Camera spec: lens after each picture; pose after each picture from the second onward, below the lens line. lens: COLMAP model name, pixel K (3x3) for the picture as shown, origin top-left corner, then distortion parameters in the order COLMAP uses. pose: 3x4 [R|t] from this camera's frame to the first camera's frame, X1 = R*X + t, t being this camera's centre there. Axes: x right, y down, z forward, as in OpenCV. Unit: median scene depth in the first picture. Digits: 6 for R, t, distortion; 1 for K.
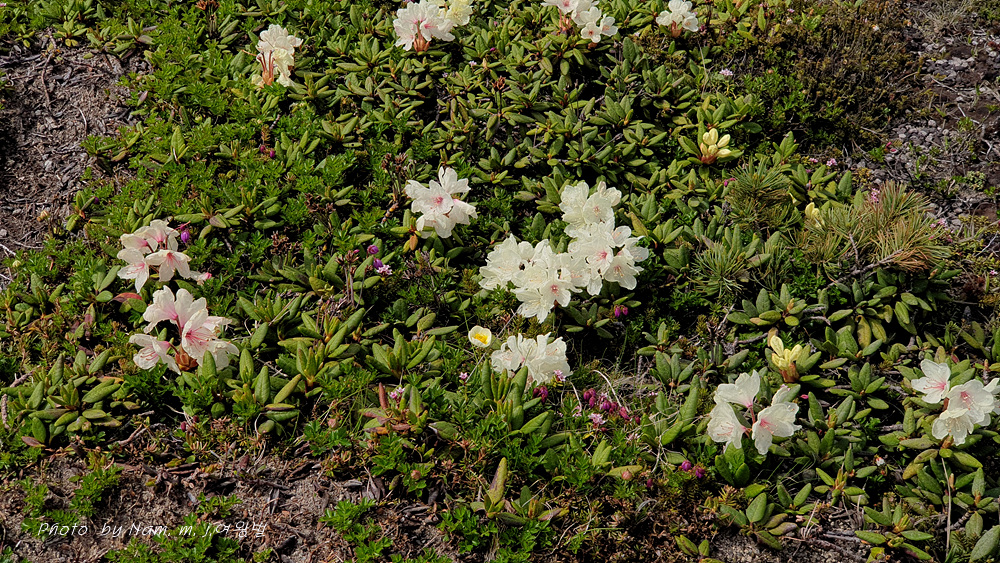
lens RADIAL K [[1442.4, 0, 500.0], [0, 1442.4, 281.5], [0, 0, 1]] dist [0.150360, -0.381059]
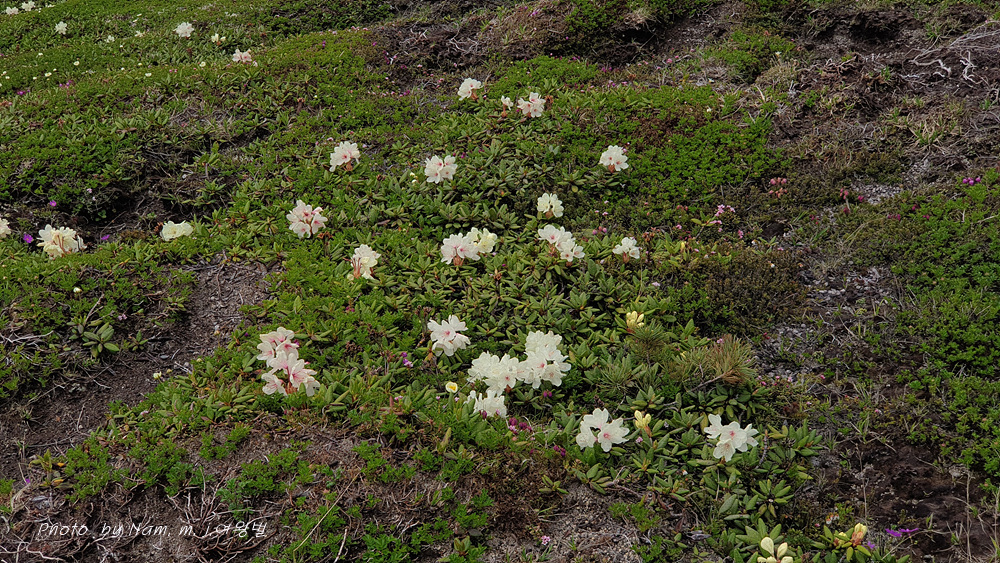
lens RADIAL K [[1442.4, 0, 500.0], [0, 1442.4, 281.5], [0, 0, 1]] dist [0.150360, -0.381059]
pose [[0.995651, 0.023851, -0.090056, 0.138970], [-0.043134, 0.974839, -0.218696, 0.206403], [0.082574, 0.221630, 0.971628, -0.522984]]
